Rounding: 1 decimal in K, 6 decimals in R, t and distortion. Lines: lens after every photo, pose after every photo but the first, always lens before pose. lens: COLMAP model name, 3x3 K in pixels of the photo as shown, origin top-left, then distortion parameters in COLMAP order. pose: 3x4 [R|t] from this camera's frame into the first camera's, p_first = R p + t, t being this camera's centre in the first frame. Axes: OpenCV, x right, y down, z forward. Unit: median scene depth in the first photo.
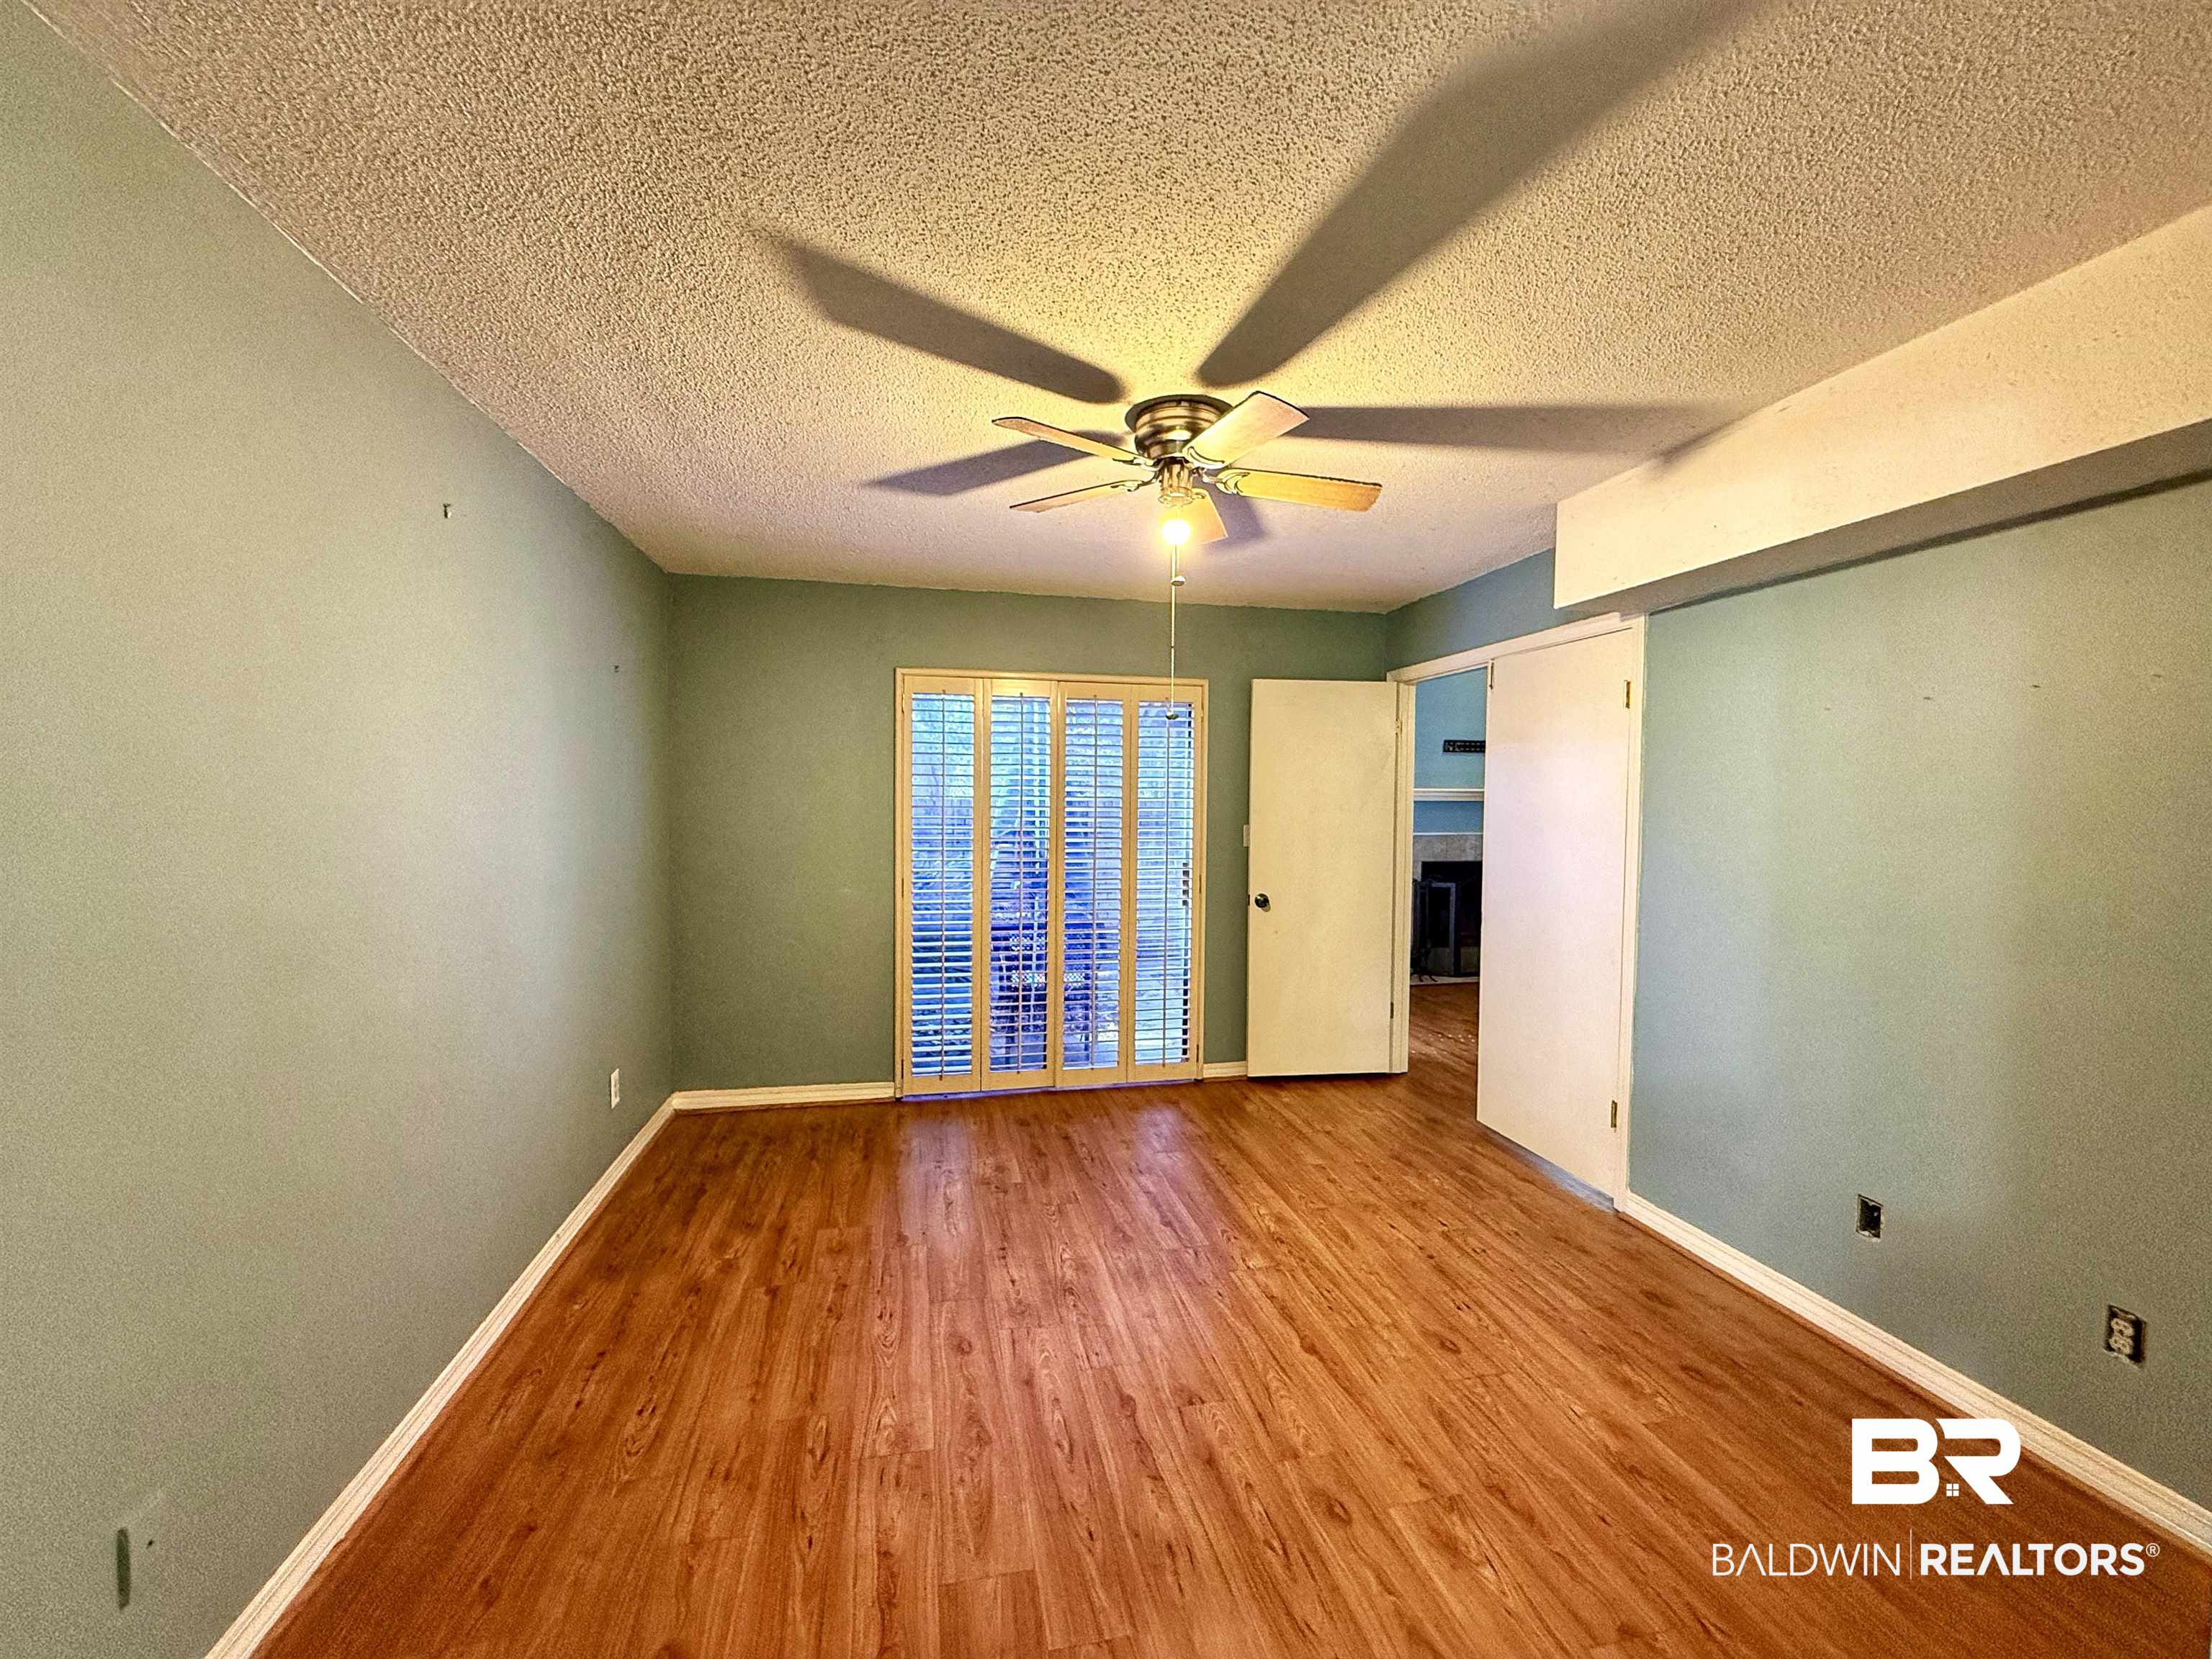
lens RADIAL K [[881.4, 0, 1101.3], [0, 881.4, 827.2], [0, 0, 1]] dist [0.000023, 0.000462]
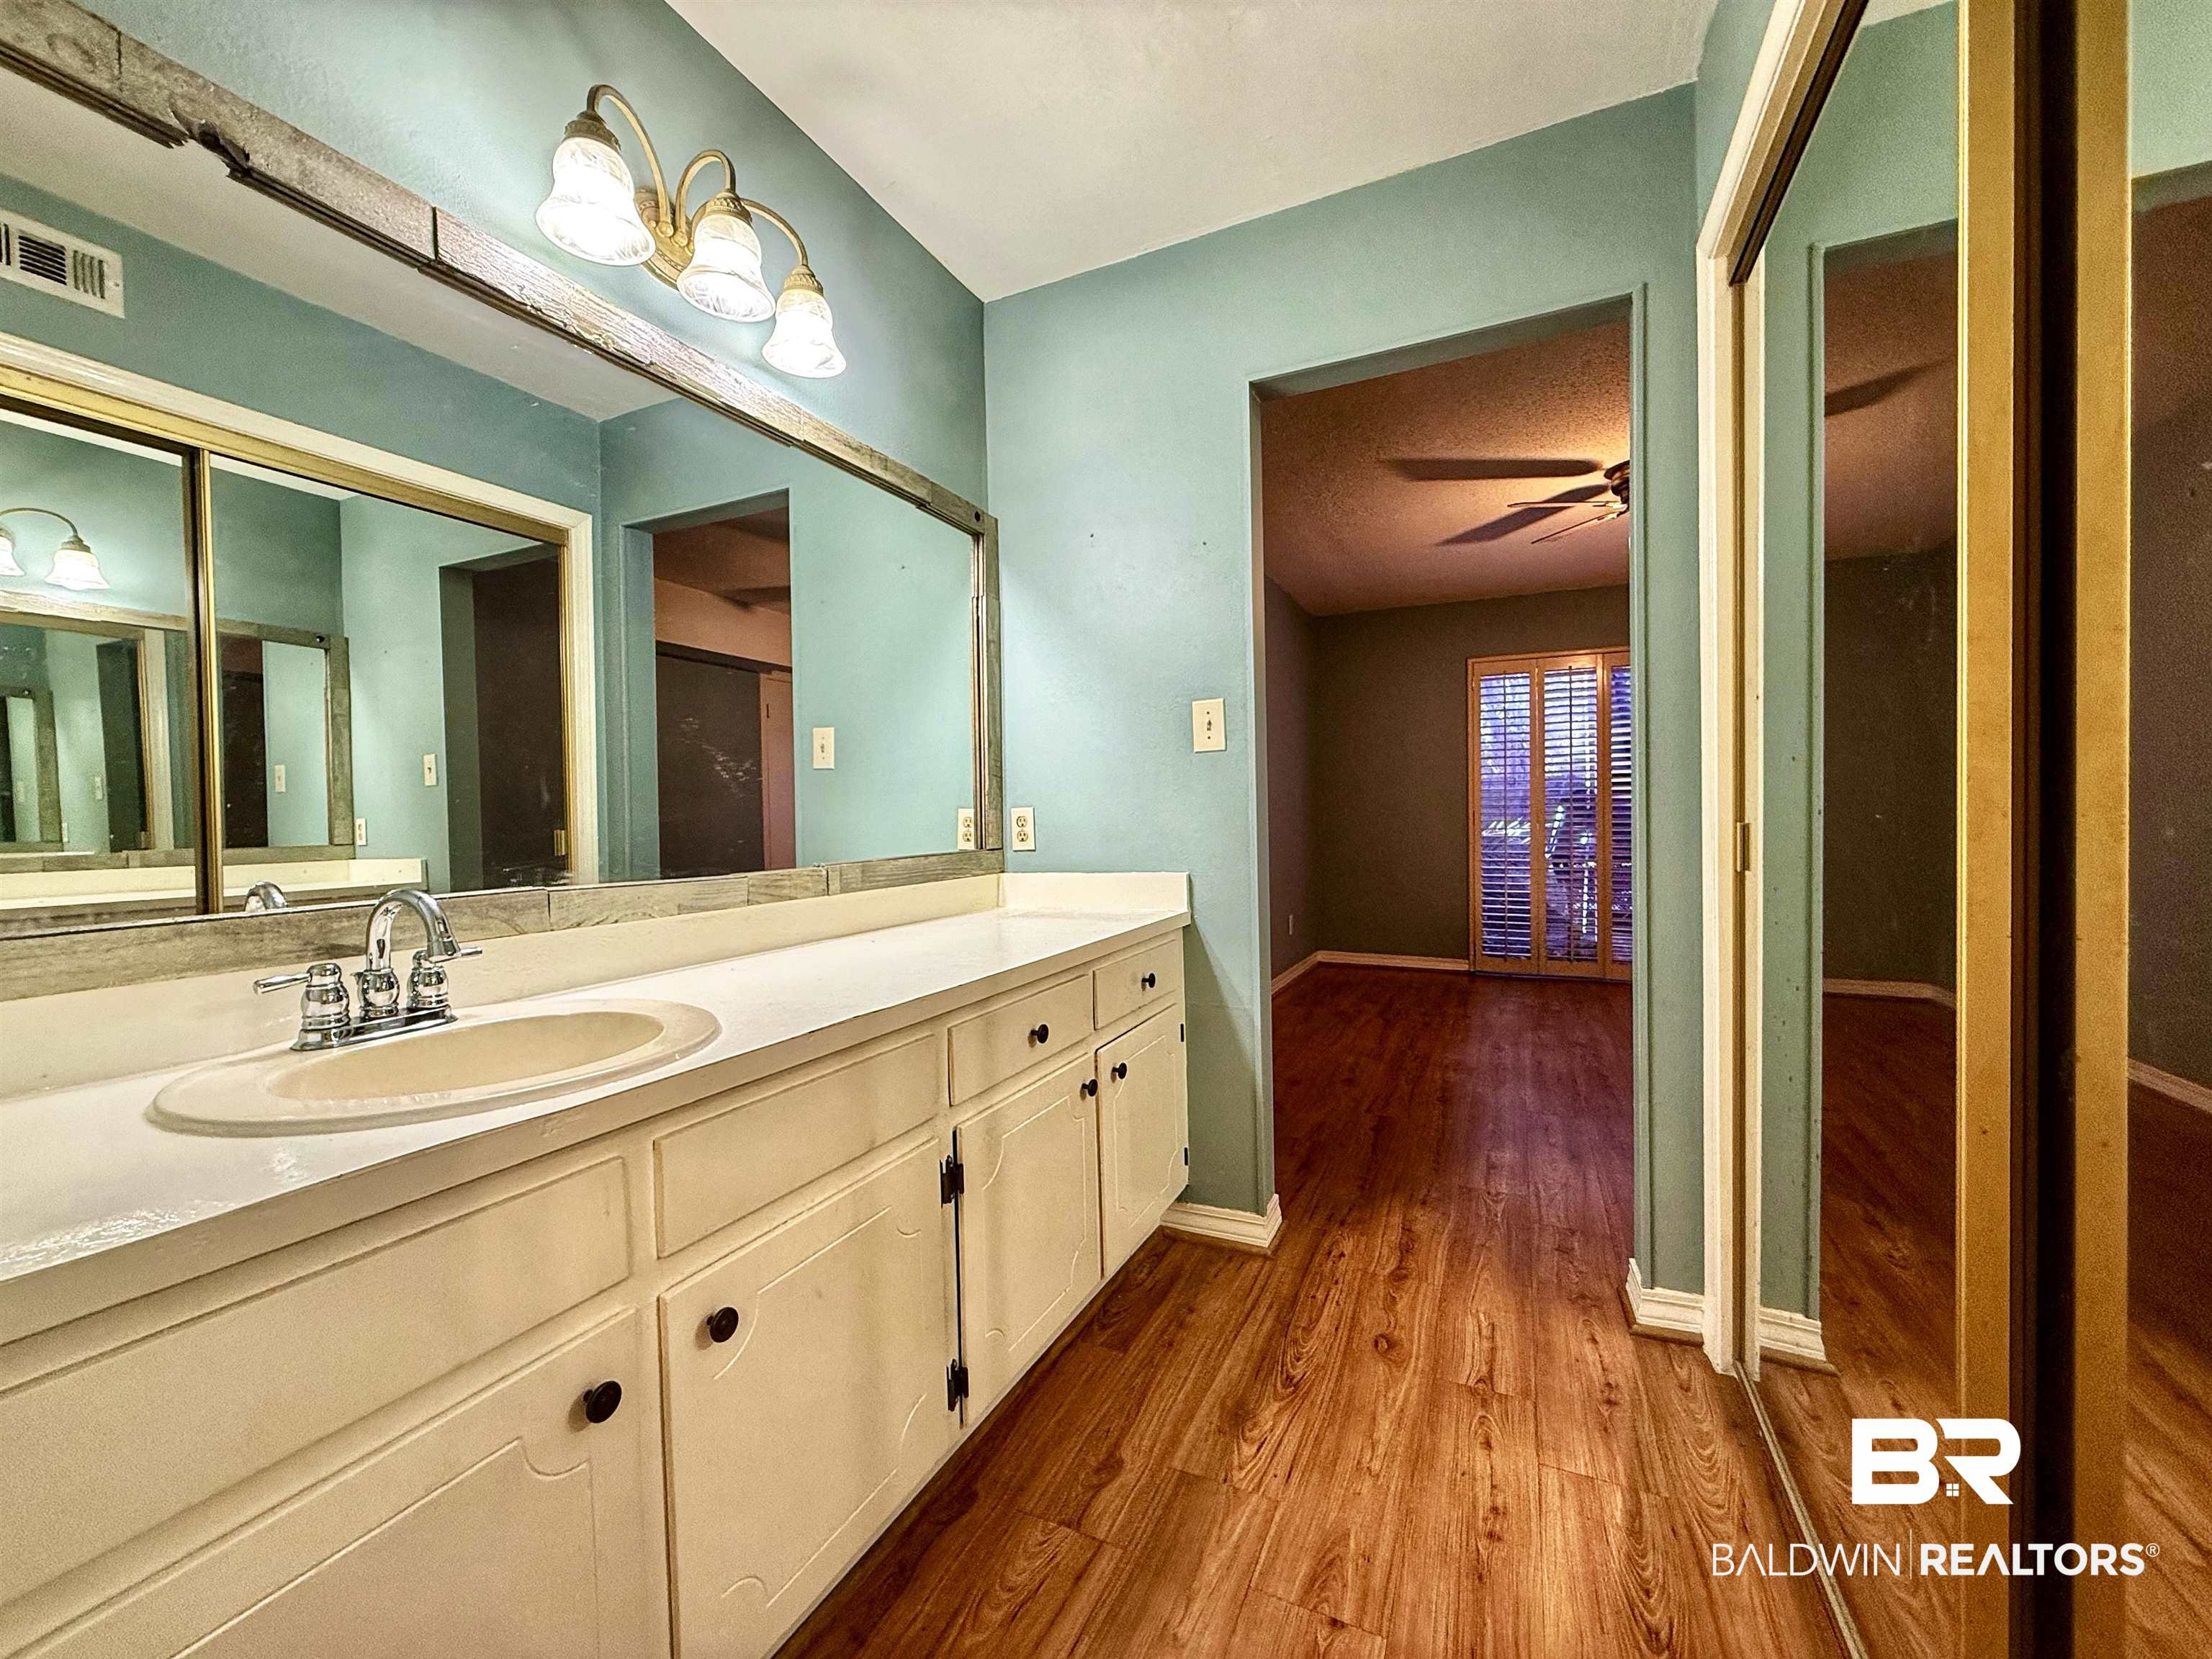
lens RADIAL K [[881.4, 0, 1101.3], [0, 881.4, 827.2], [0, 0, 1]] dist [0.000023, 0.000462]
pose [[0.795435, -0.011729, -0.605925, 0.230893], [-0.000760, 0.999793, -0.020350, 0.177532], [0.606038, 0.016648, 0.795261, -0.709640]]
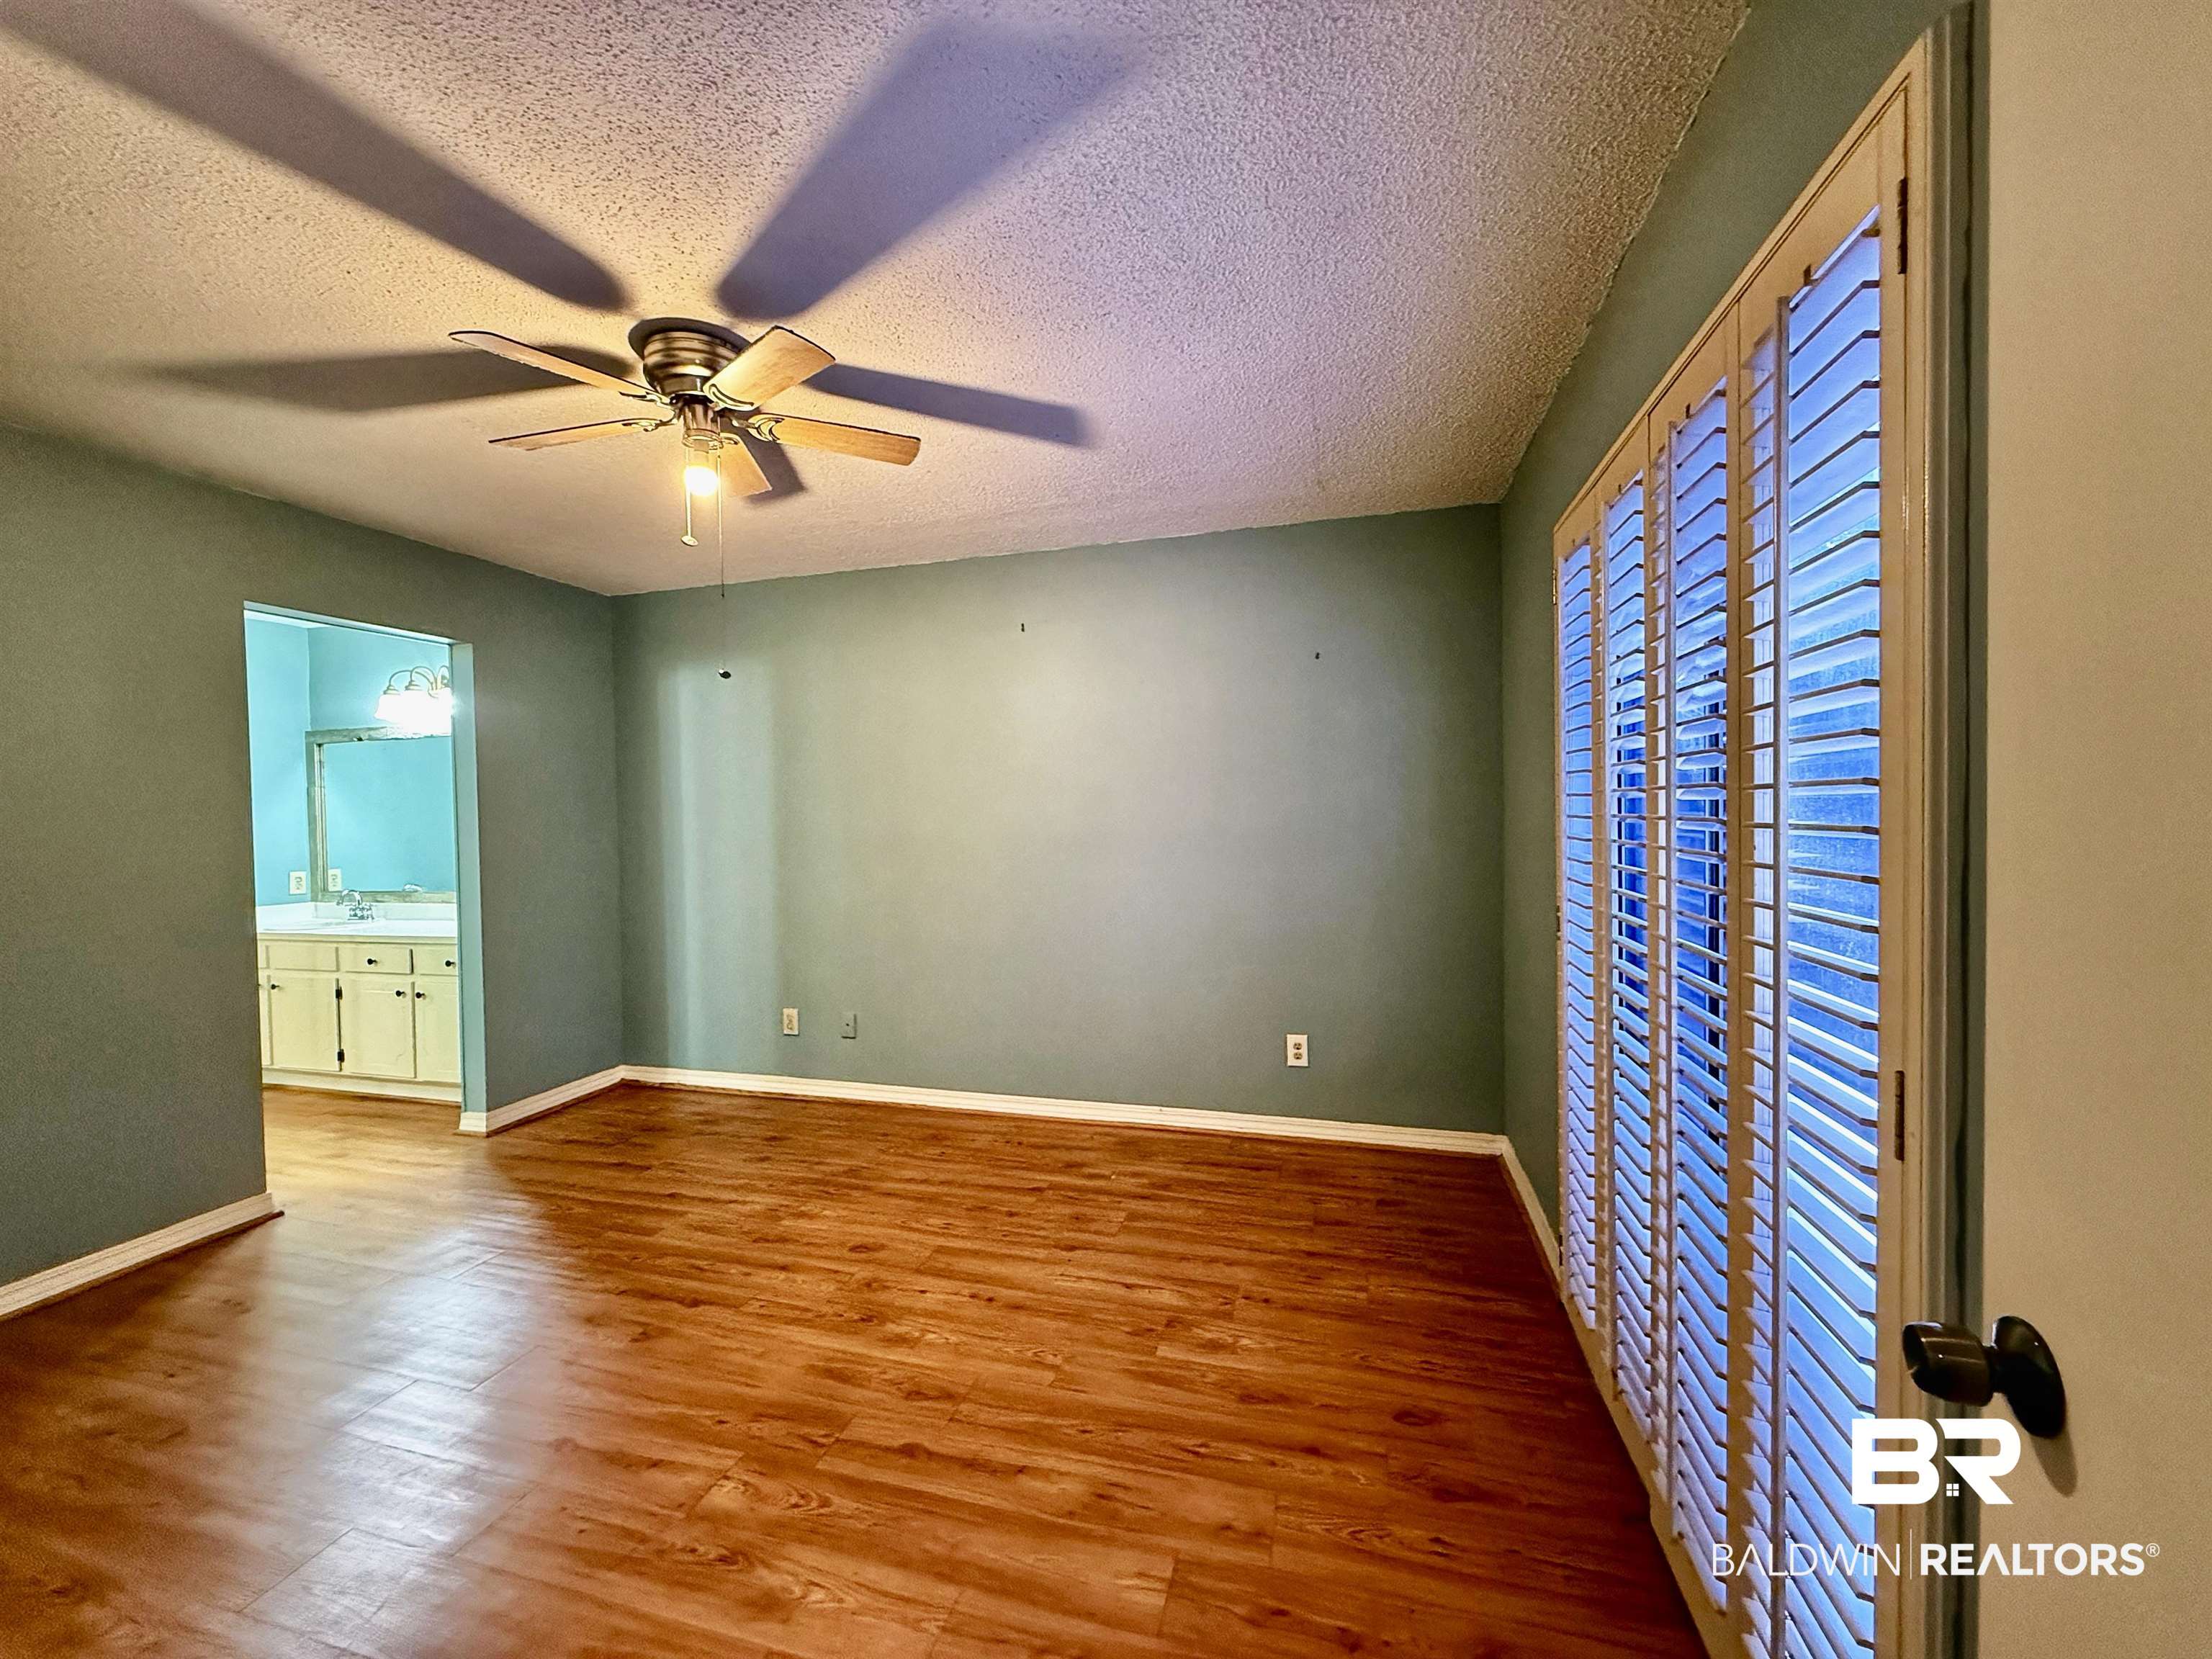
lens RADIAL K [[881.4, 0, 1101.3], [0, 881.4, 827.2], [0, 0, 1]] dist [0.000023, 0.000462]
pose [[-0.469843, 0.016888, -0.882589, 0.623581], [-0.017388, 0.999446, 0.028381, -0.002884], [0.882579, 0.028681, -0.469289, 1.589131]]
